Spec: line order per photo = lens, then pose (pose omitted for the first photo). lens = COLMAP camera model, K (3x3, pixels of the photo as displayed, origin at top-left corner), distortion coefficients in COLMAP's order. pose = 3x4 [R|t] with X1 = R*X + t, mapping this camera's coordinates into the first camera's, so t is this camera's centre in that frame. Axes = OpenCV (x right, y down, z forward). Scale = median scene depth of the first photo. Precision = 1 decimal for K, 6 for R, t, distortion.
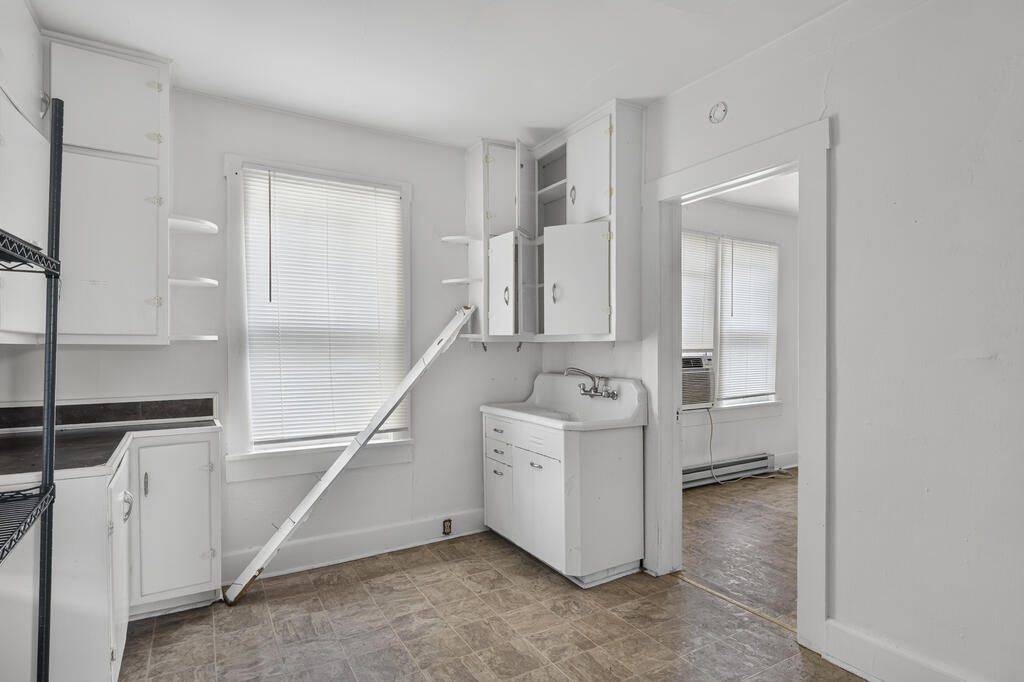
lens RADIAL K [[591.1, 0, 512.0], [0, 591.1, 341.0], [0, 0, 1]] dist [-0.004135, -0.000673]
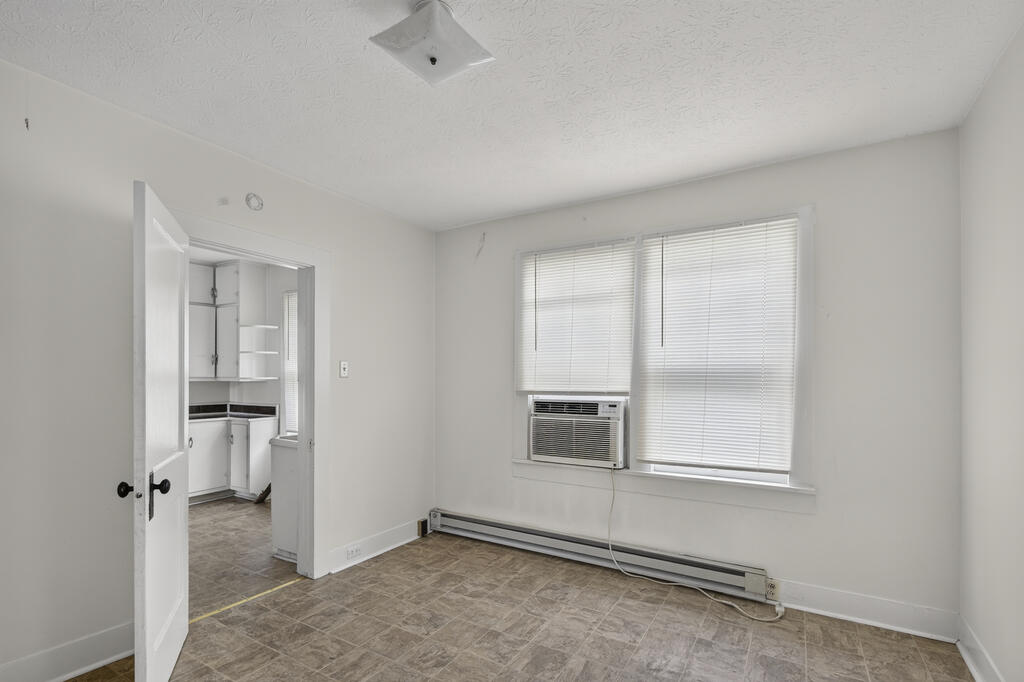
lens RADIAL K [[509.4, 0, 497.7], [0, 509.4, 372.2], [0, 0, 1]] dist [0.005252, 0.000259]
pose [[0.396315, -0.008743, -0.918073, 0.890265], [0.000330, 0.999956, -0.009380, -0.005855], [0.918115, 0.003414, 0.396300, 0.608263]]
